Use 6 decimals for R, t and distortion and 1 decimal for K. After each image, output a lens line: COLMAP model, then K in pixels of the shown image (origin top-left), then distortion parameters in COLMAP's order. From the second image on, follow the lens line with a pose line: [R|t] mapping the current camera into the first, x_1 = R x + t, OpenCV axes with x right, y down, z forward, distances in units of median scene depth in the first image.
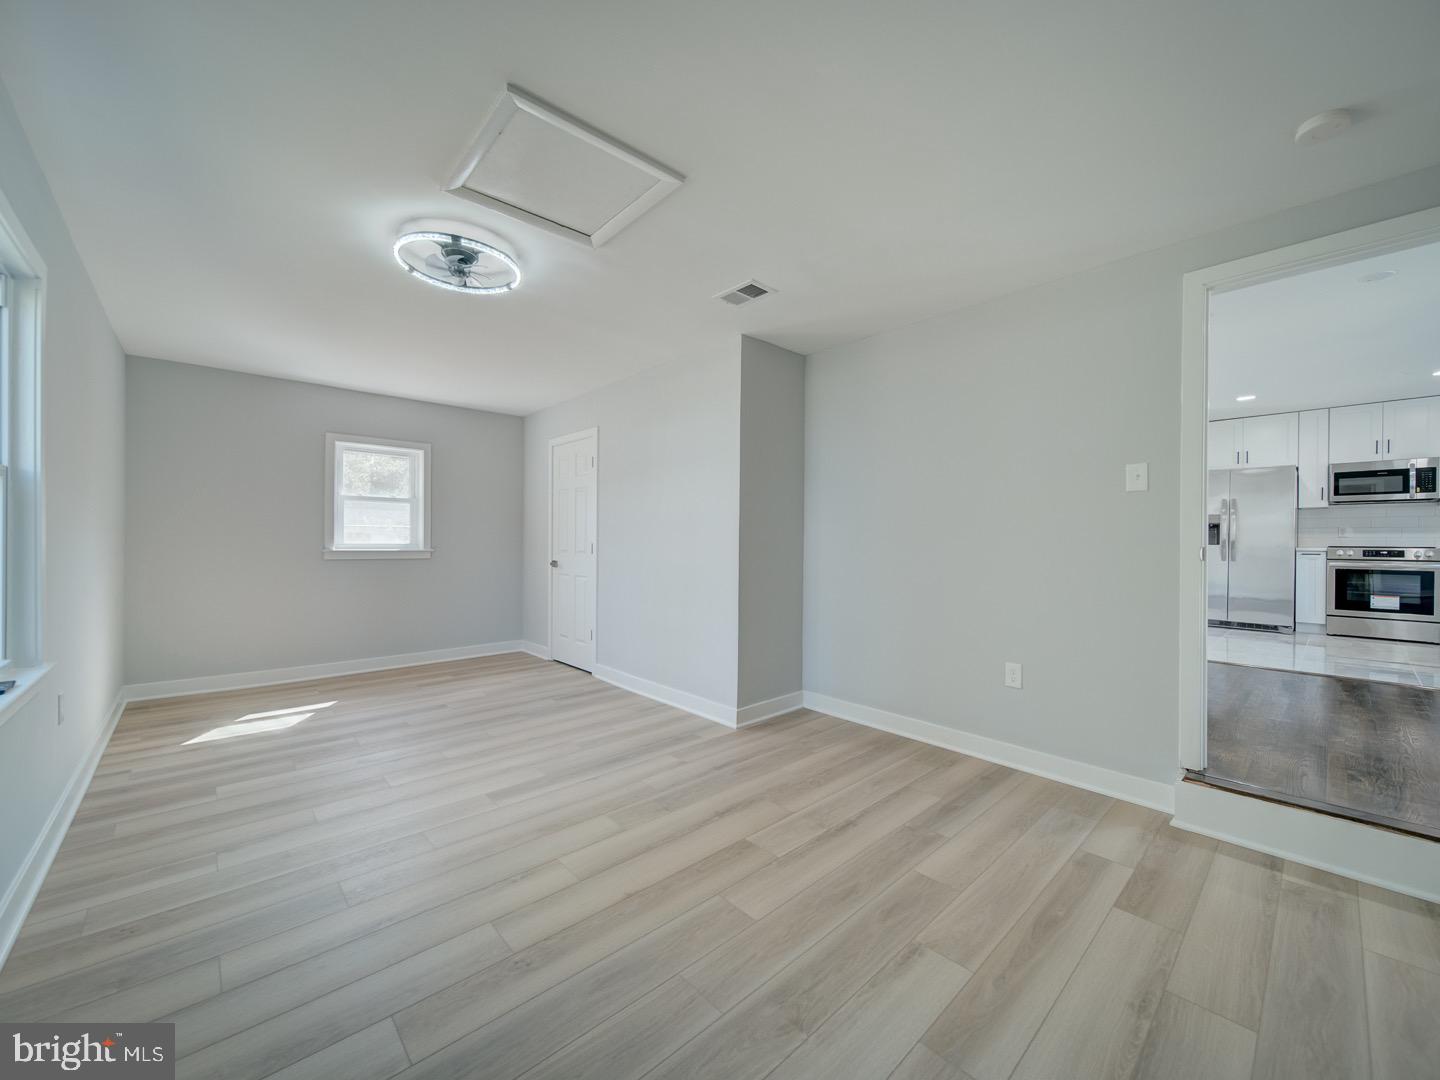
lens RADIAL K [[560.5, 0, 719.9], [0, 560.5, 542.2], [0, 0, 1]] dist [-0.002025, -0.000681]
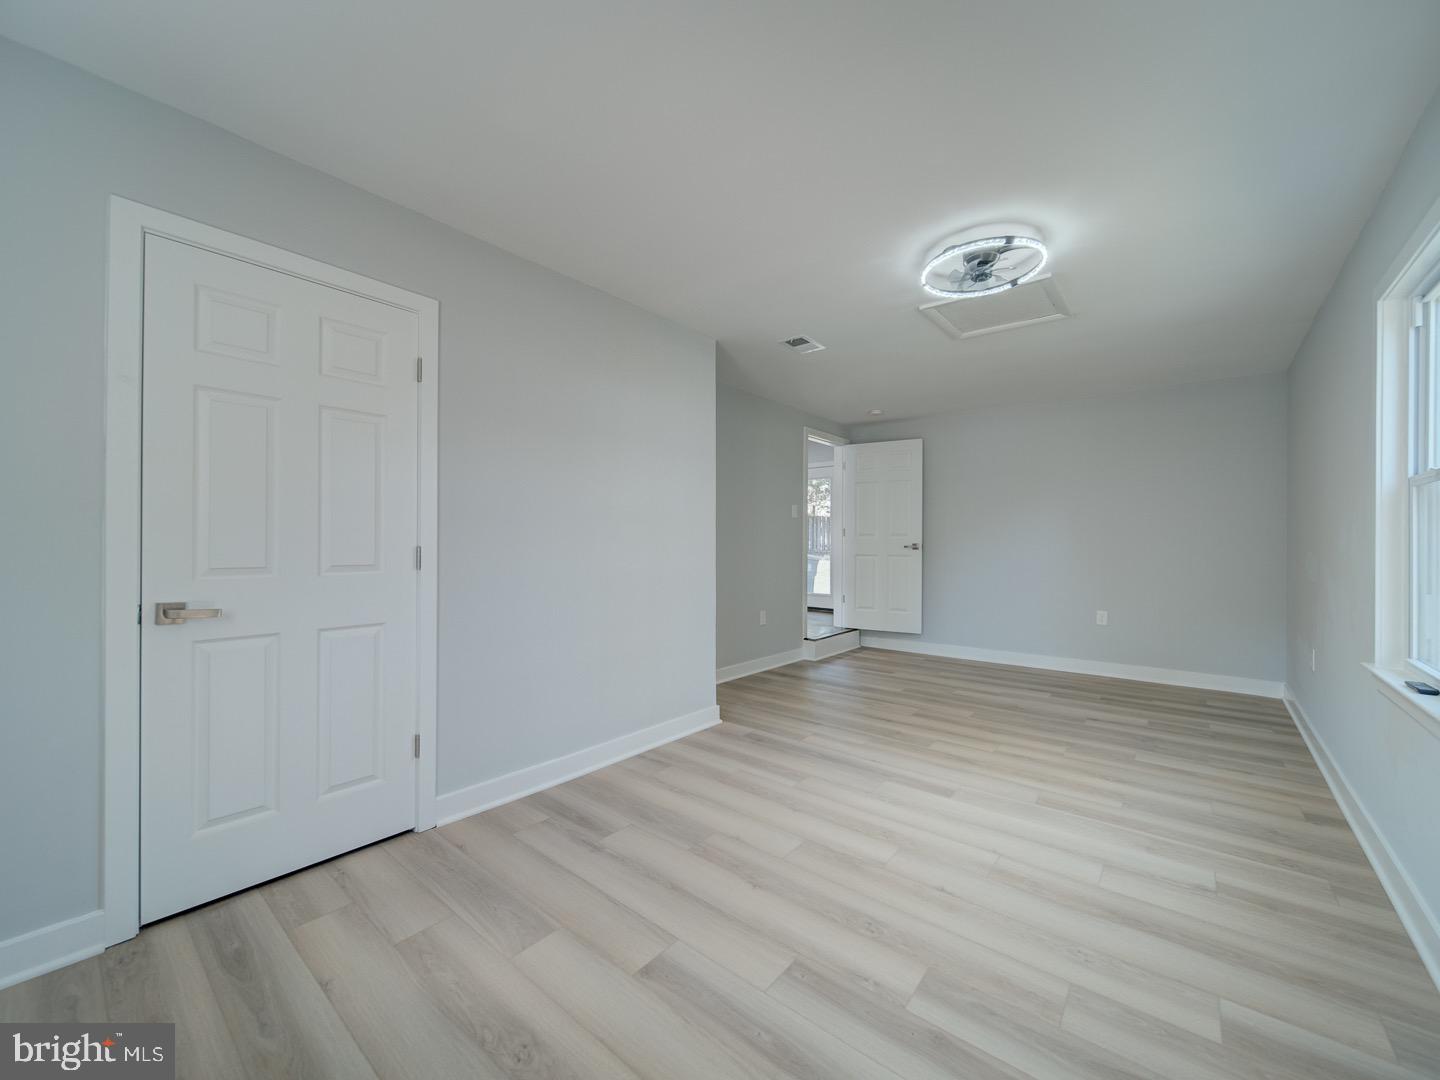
lens RADIAL K [[567.8, 0, 725.1], [0, 567.8, 542.1], [0, 0, 1]] dist [0.000140, -0.000131]
pose [[-0.135748, -0.005249, 0.990730, -1.187601], [-0.002325, 0.999985, 0.004979, -0.006471], [-0.990741, -0.001627, -0.135758, 1.338028]]
